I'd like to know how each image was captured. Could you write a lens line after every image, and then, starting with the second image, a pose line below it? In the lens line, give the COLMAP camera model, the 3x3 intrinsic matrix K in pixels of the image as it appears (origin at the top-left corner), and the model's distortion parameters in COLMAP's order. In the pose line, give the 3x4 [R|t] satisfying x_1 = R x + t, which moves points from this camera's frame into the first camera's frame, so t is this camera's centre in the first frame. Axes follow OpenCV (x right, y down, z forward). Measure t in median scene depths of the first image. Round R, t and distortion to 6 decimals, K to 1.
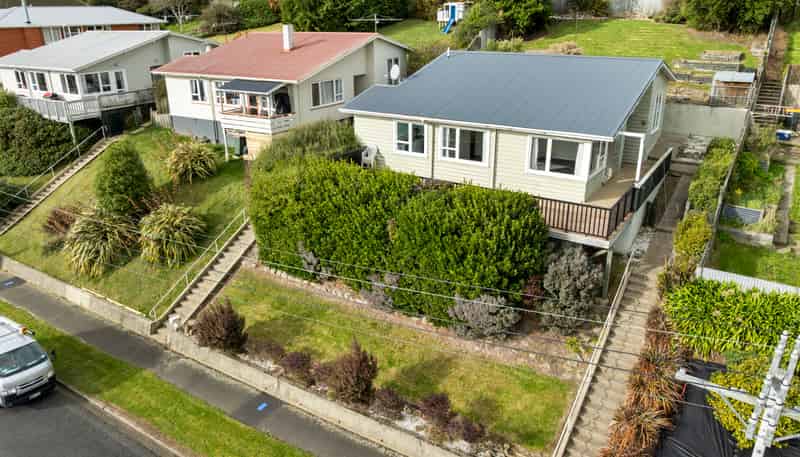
lens RADIAL K [[562.1, 0, 400.0], [0, 562.1, 228.5], [0, 0, 1]] dist [-0.037250, 0.004851]
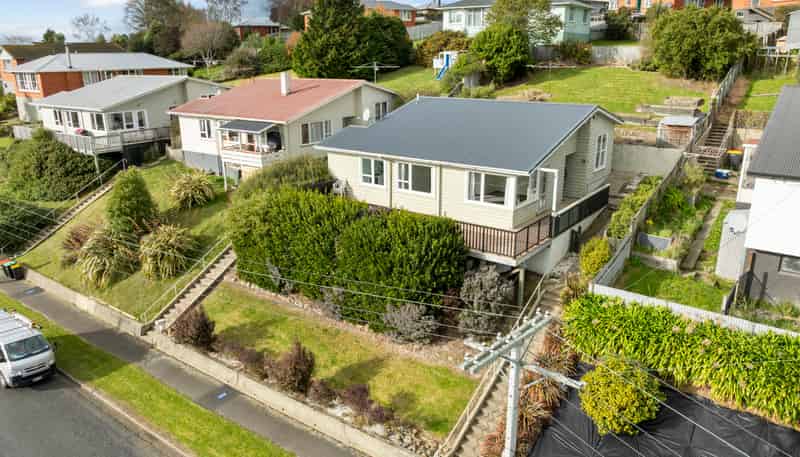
lens RADIAL K [[562.1, 0, 400.0], [0, 562.1, 228.5], [0, 0, 1]] dist [-0.037250, 0.004851]
pose [[0.998020, 0.020546, -0.059449, 0.151217], [-0.024586, 0.997379, -0.068049, 0.032018], [0.057895, 0.069376, 0.995909, -0.136359]]
